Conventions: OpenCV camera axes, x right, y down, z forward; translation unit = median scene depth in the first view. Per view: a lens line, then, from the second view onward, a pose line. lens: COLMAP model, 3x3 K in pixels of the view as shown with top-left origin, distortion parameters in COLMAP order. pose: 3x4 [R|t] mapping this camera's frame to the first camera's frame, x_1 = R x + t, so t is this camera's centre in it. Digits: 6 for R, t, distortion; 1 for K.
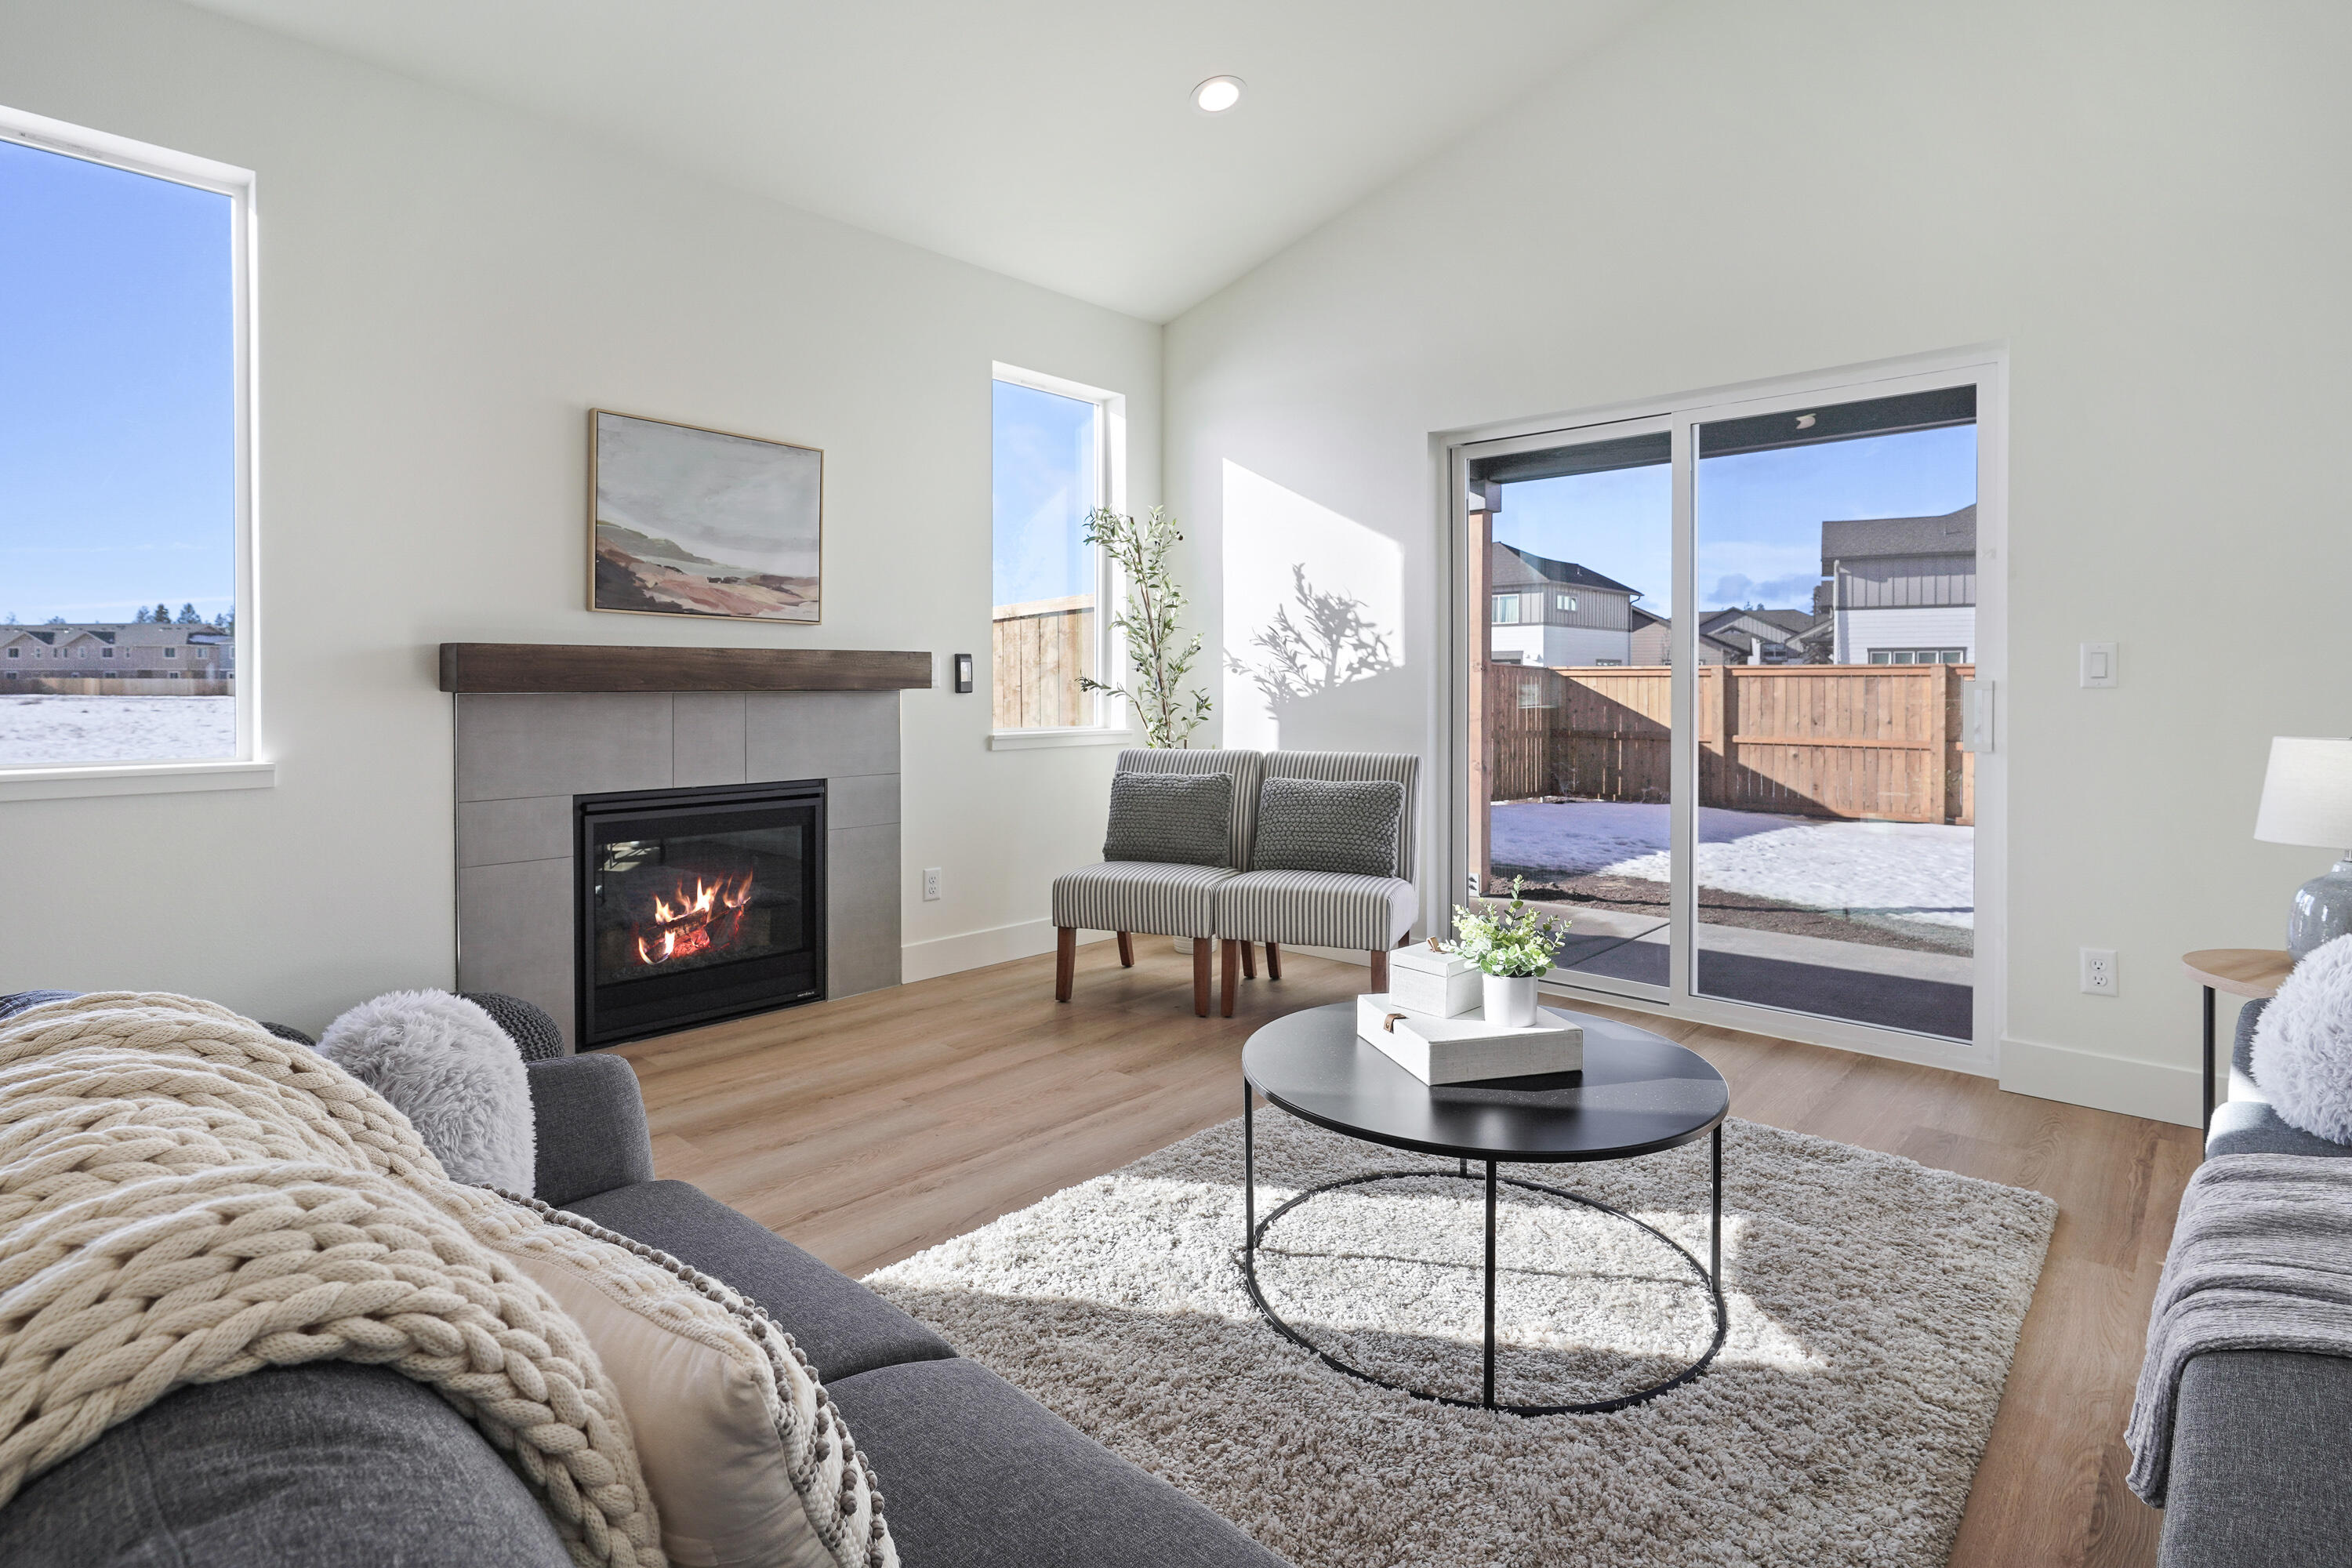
lens RADIAL K [[1158.6, 0, 1170.6], [0, 1158.6, 696.9], [0, 0, 1]] dist [-0.002977, 0.000014]
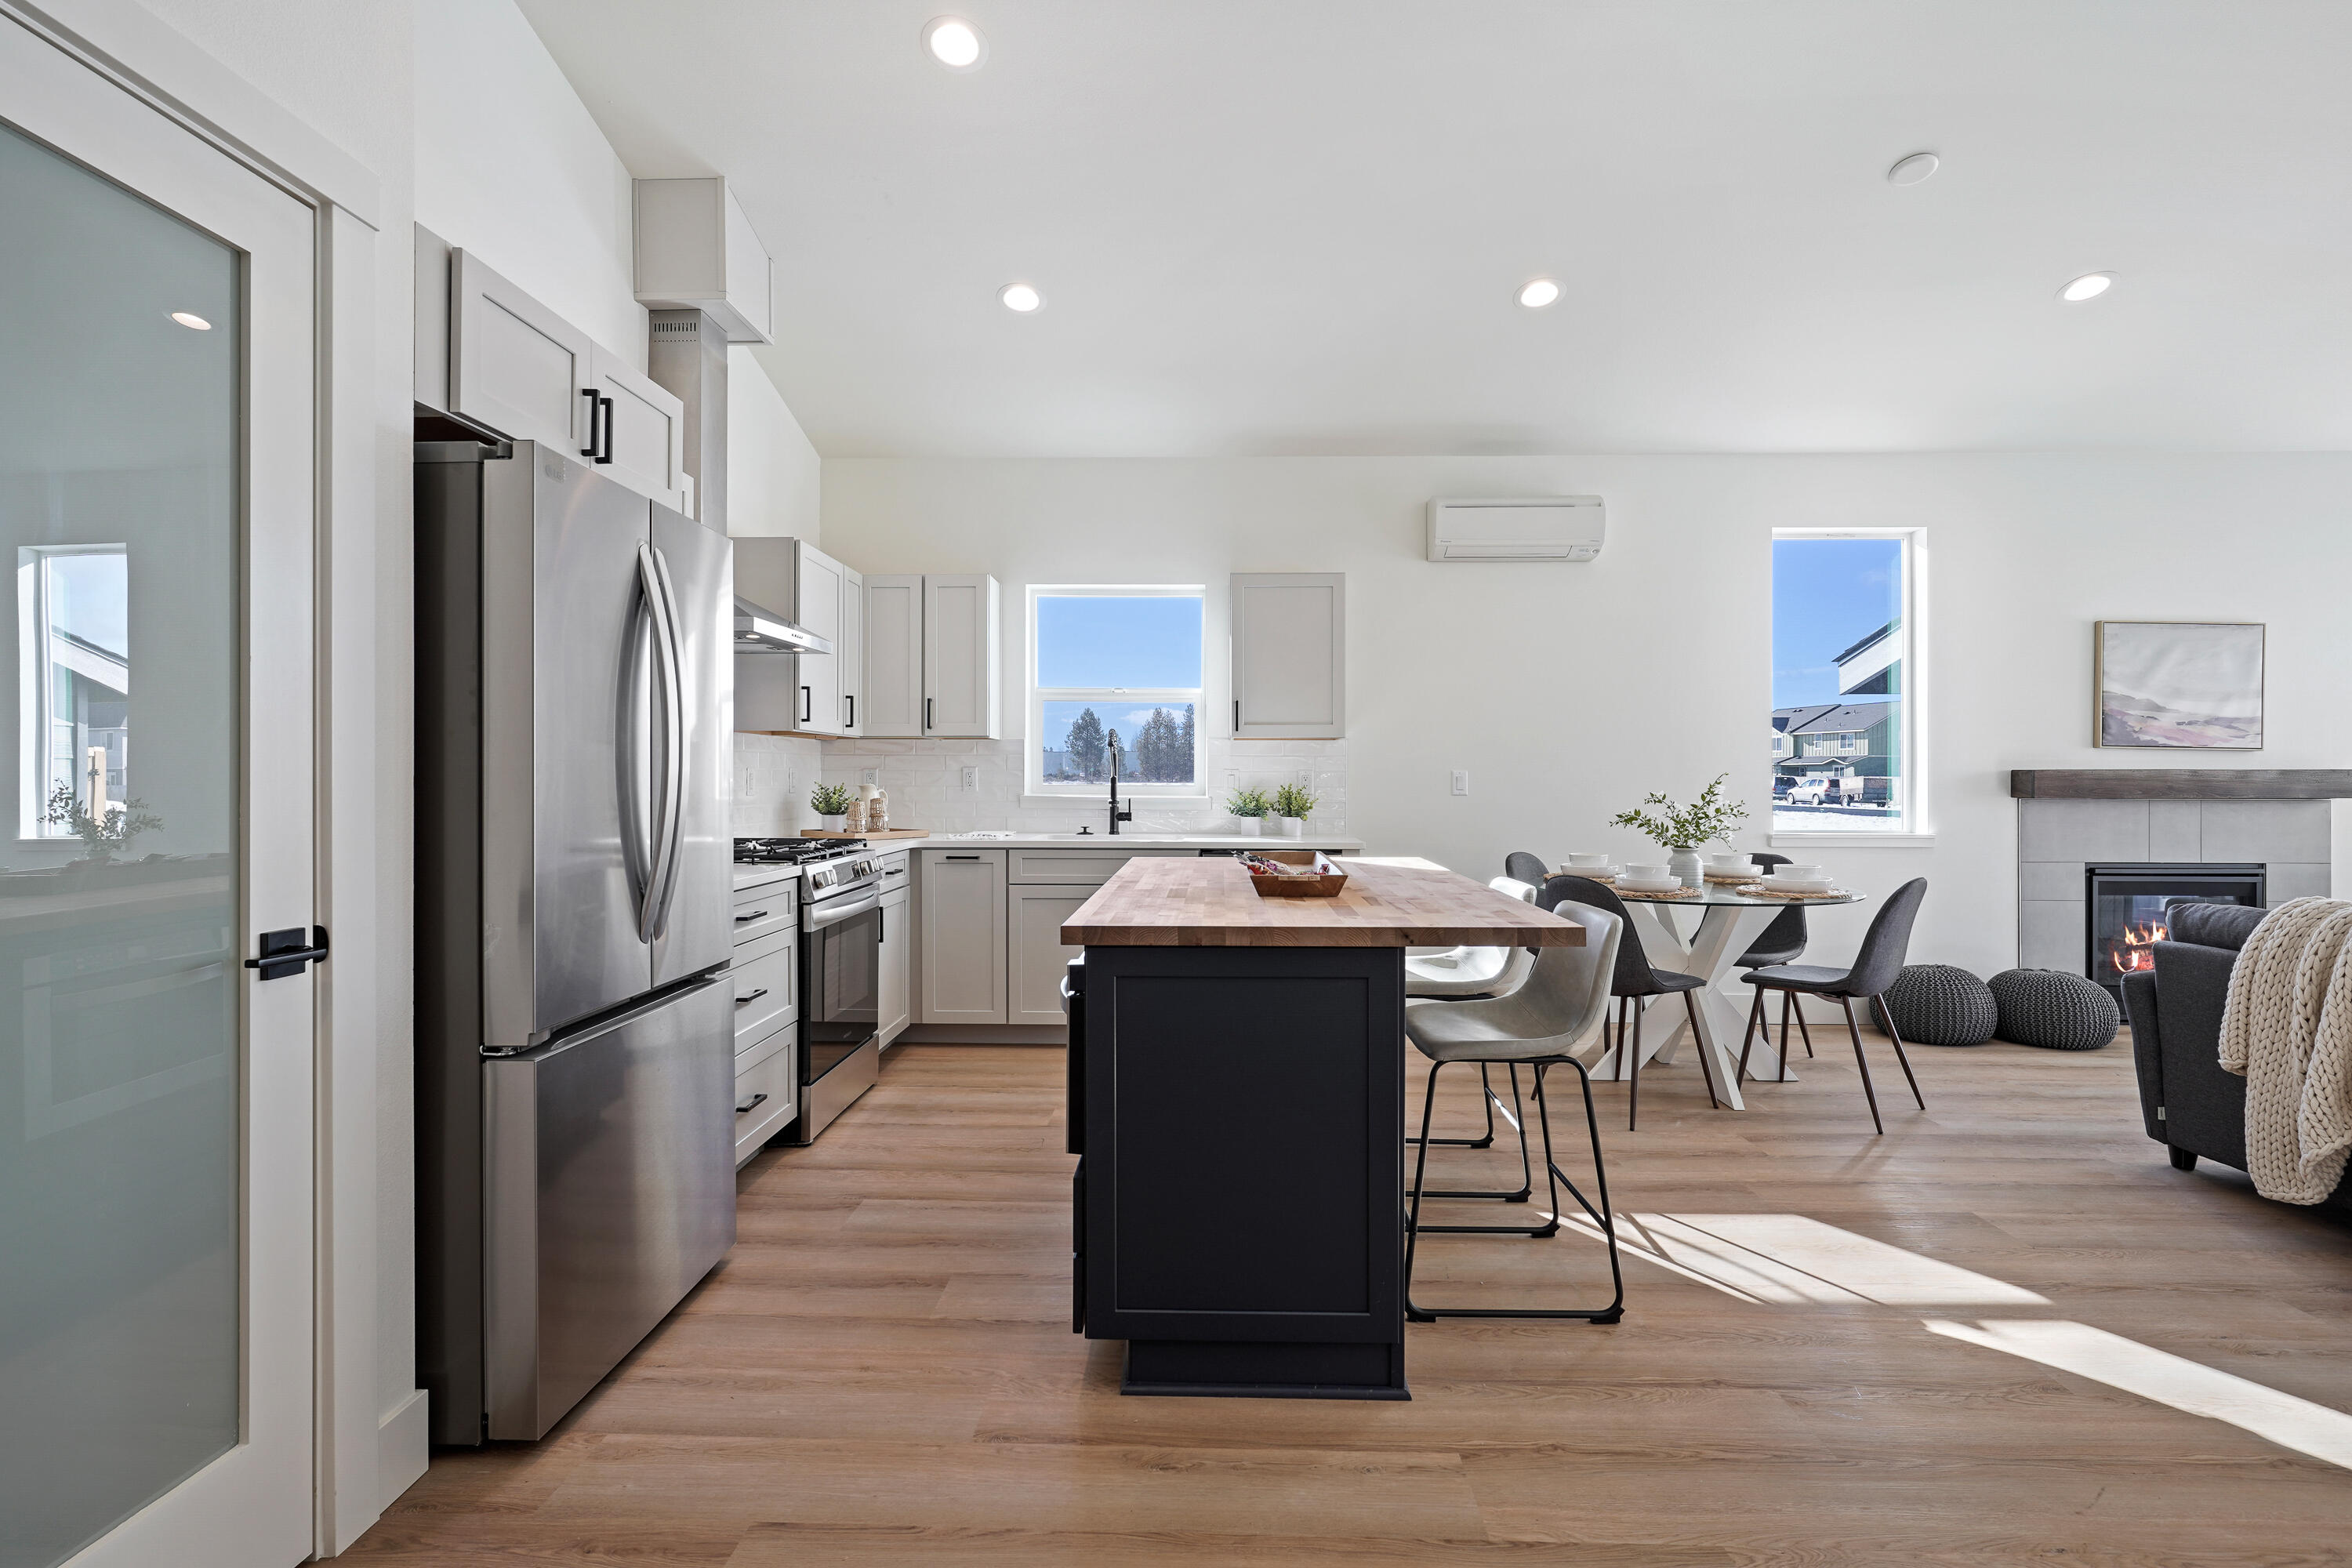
lens RADIAL K [[1127.5, 0, 1186.7], [0, 1127.5, 777.6], [0, 0, 1]] dist [-0.001228, 0.001481]
pose [[0.662573, 0.002024, -0.748995, -0.127370], [-0.010610, 0.999921, -0.006684, -0.007164], [0.748922, 0.012376, 0.662542, -0.728259]]
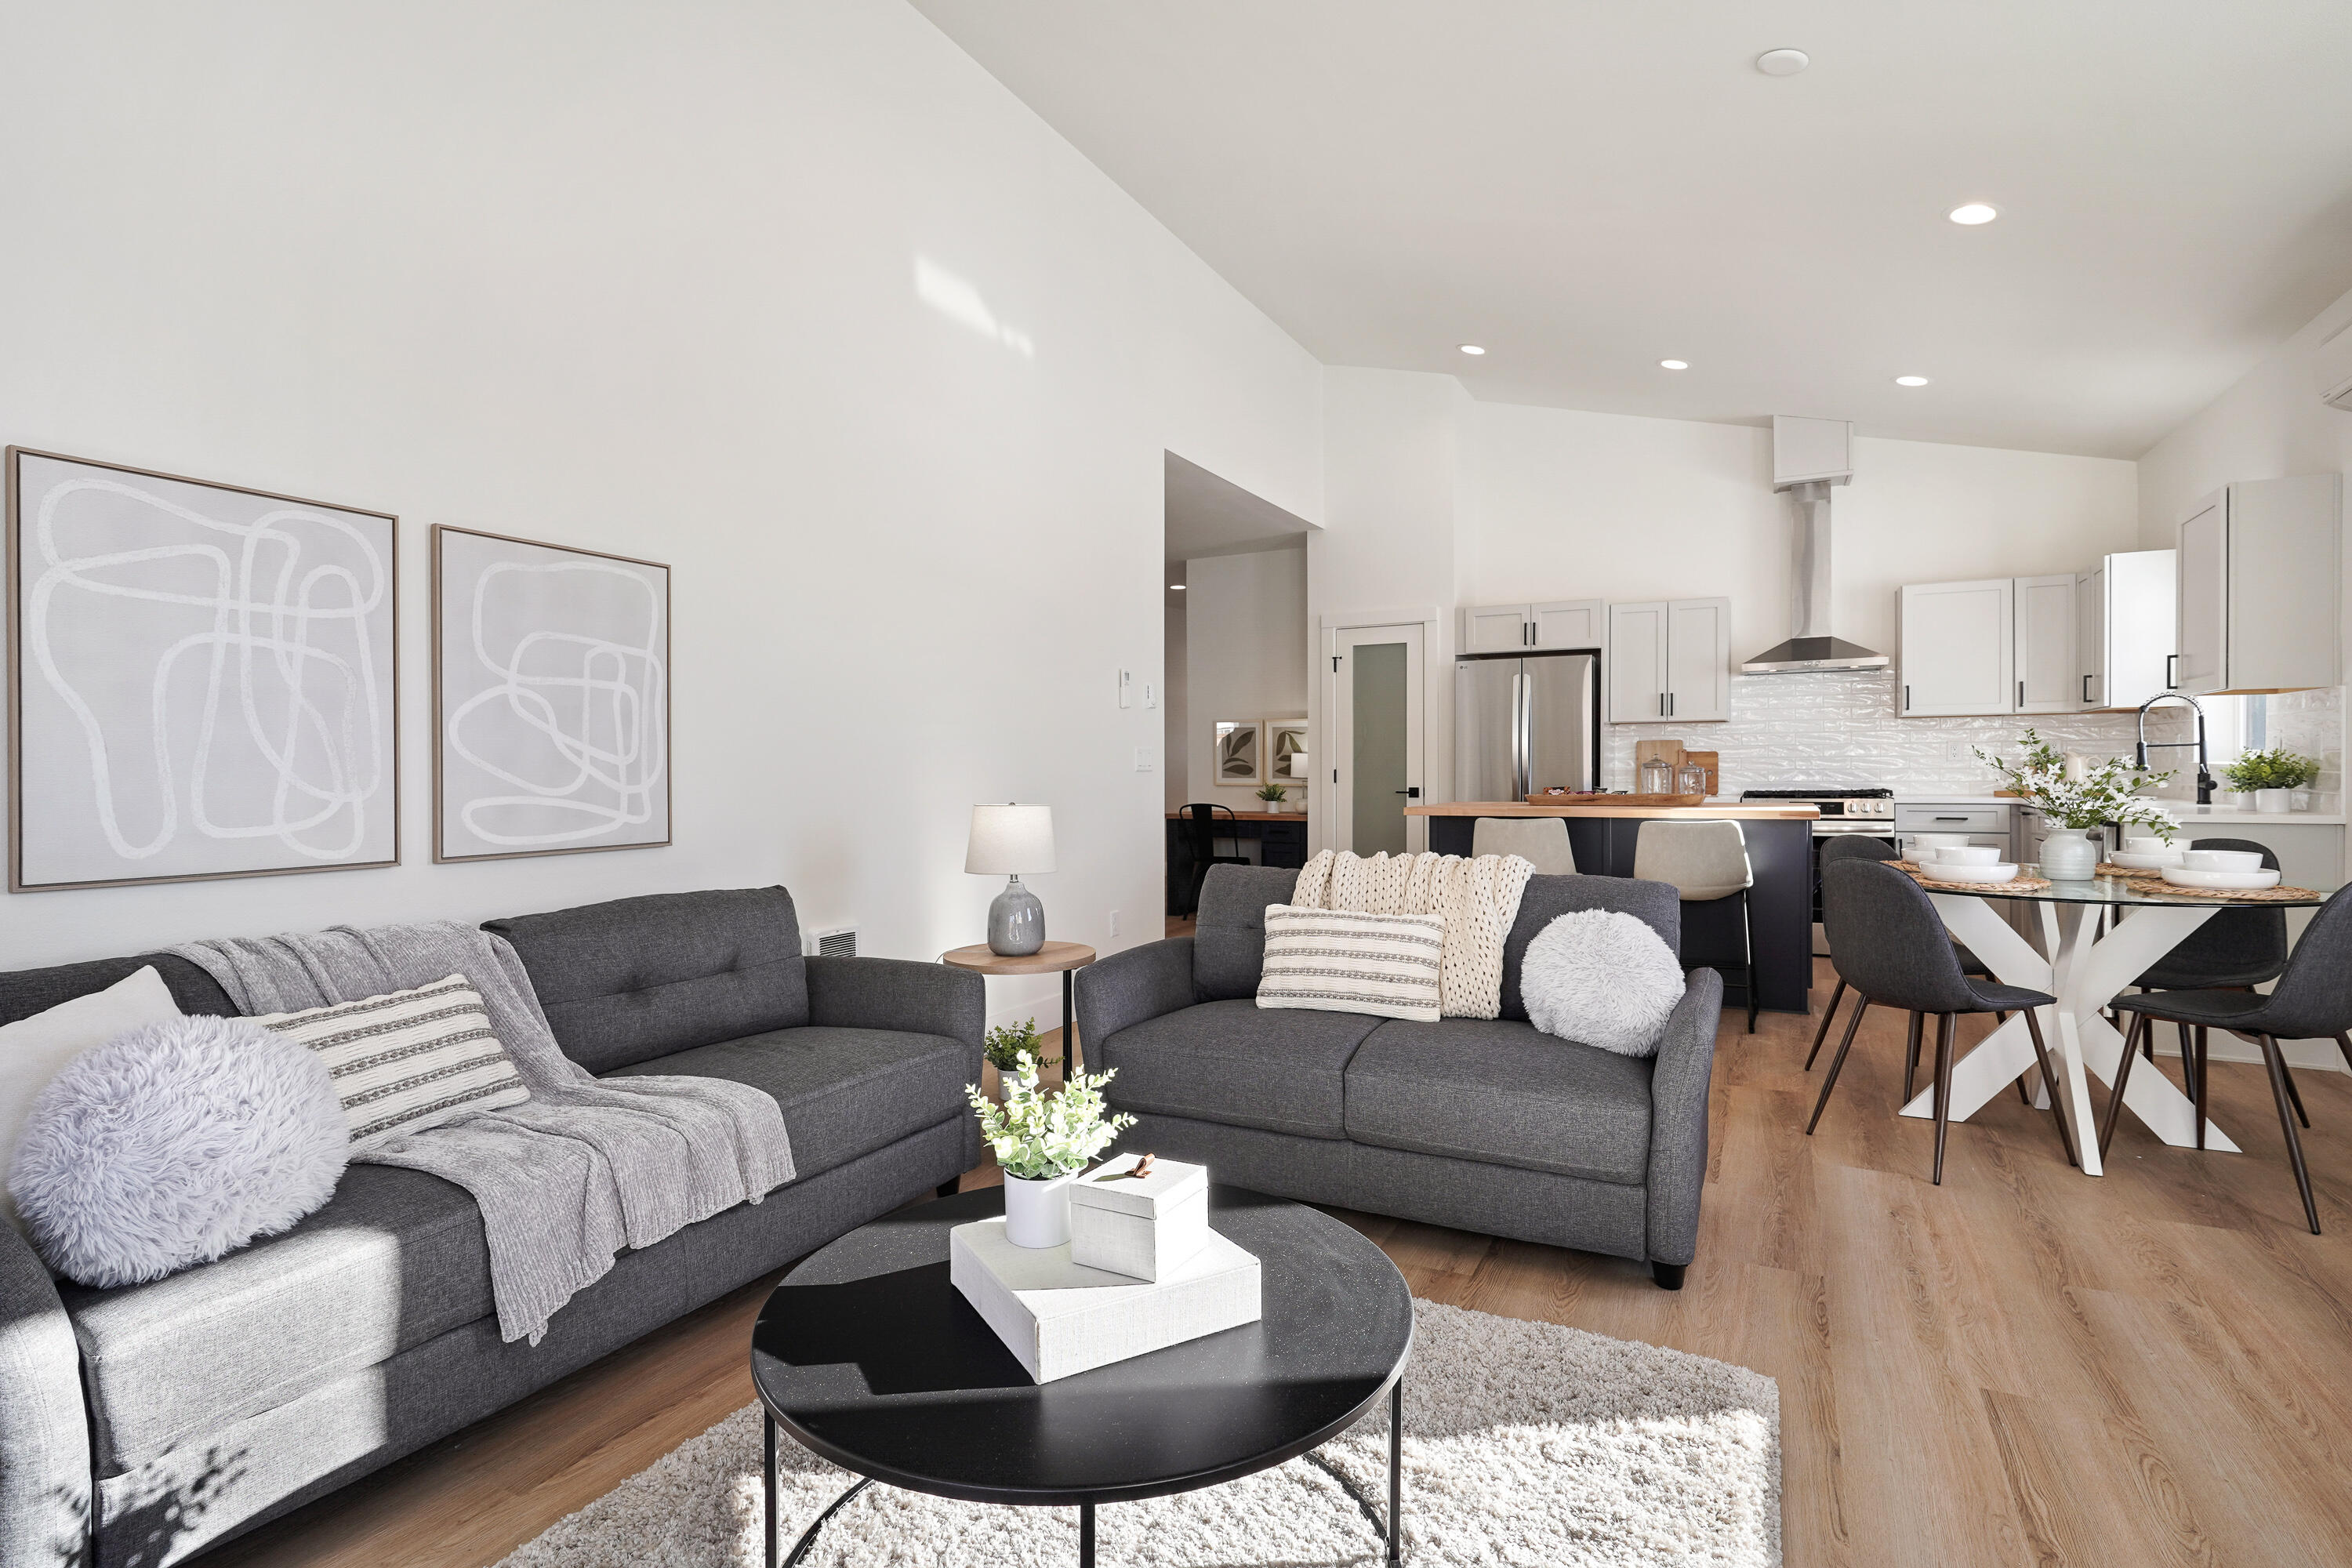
lens RADIAL K [[1159.9, 0, 1175.9], [0, 1159.9, 776.4], [0, 0, 1]] dist [-0.001093, -0.000003]
pose [[-0.964024, 0.012630, -0.265516, 0.187191], [0.007424, 0.999760, 0.020603, -0.011322], [0.265713, 0.017890, -0.963886, 0.798869]]
